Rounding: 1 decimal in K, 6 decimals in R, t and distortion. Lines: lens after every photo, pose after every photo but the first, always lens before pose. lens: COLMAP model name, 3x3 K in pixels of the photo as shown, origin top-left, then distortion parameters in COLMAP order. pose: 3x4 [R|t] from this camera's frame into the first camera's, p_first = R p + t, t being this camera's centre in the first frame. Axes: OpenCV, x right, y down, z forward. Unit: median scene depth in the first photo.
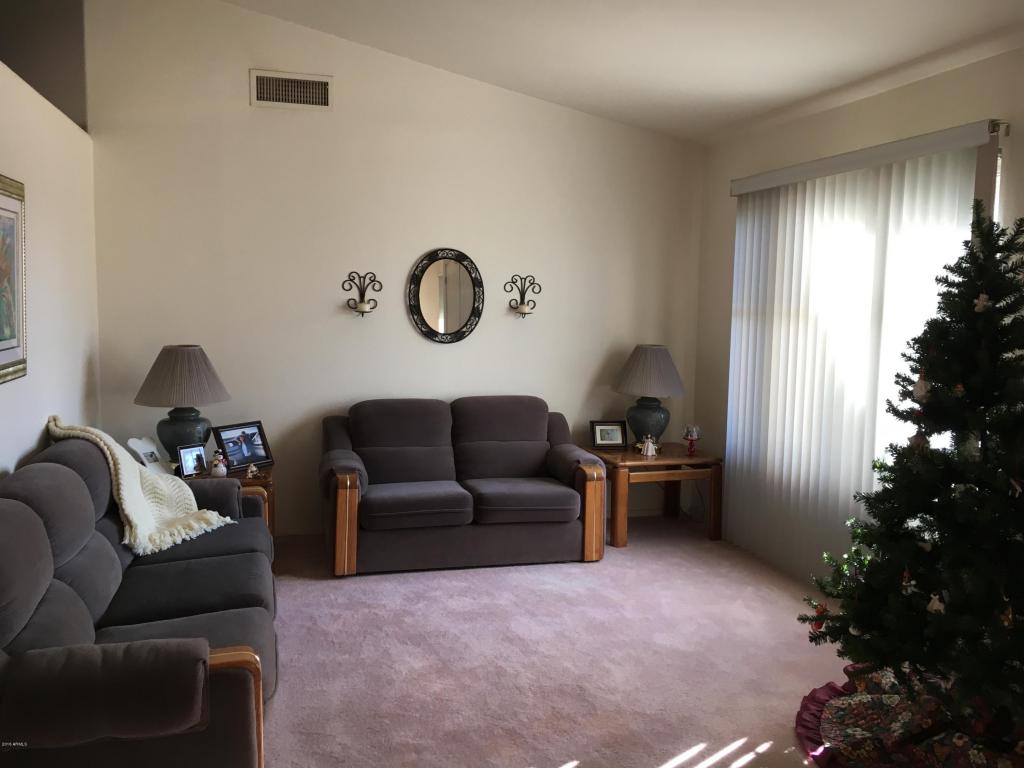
lens RADIAL K [[871.5, 0, 512.0], [0, 871.5, 384.0], [0, 0, 1]] dist [0.044089, -0.007543]
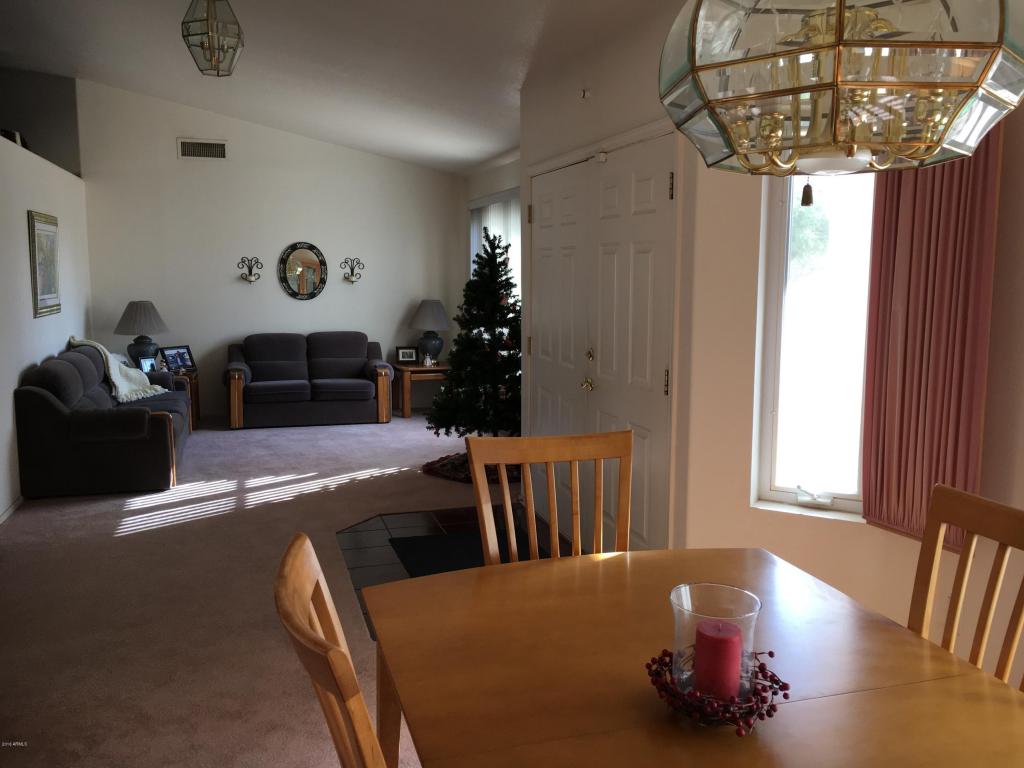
lens RADIAL K [[870.5, 0, 512.0], [0, 870.5, 384.0], [0, 0, 1]] dist [0.048952, 0.001784]
pose [[0.999458, -0.016155, 0.028695, 0.297839], [0.015362, 0.999501, 0.027616, 0.080851], [-0.029126, -0.027160, 0.999207, -0.742294]]
